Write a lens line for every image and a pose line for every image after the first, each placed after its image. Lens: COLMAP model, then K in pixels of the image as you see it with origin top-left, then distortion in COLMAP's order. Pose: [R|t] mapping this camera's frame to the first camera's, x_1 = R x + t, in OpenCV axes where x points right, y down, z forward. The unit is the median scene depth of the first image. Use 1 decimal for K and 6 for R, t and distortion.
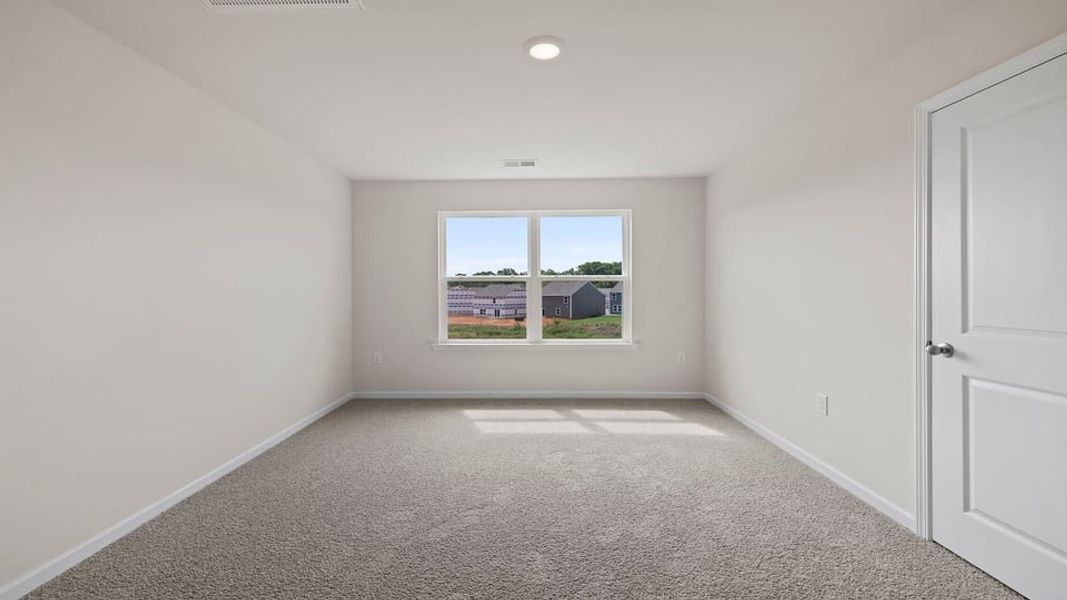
lens RADIAL K [[468.0, 0, 514.0], [0, 468.0, 296.1], [0, 0, 1]] dist [0.013759, 0.000202]
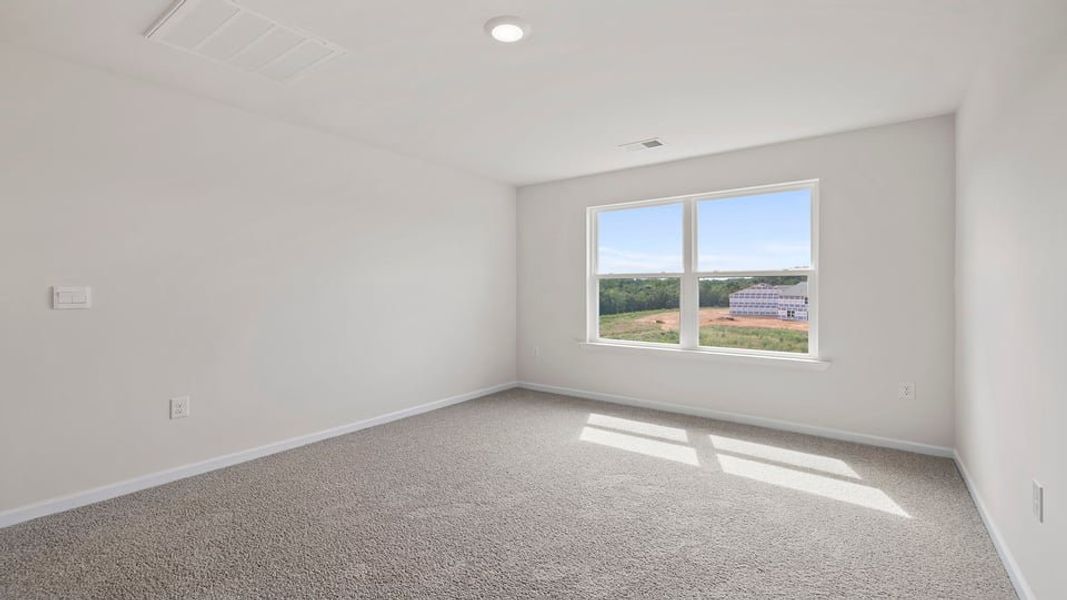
lens RADIAL K [[468.0, 0, 516.2], [0, 468.0, 294.1], [0, 0, 1]] dist [0.013759, 0.000202]
pose [[0.803498, 0.011207, -0.595202, 0.302869], [-0.011074, 0.999931, 0.003877, -0.001597], [0.595205, 0.003476, 0.803567, 0.124581]]
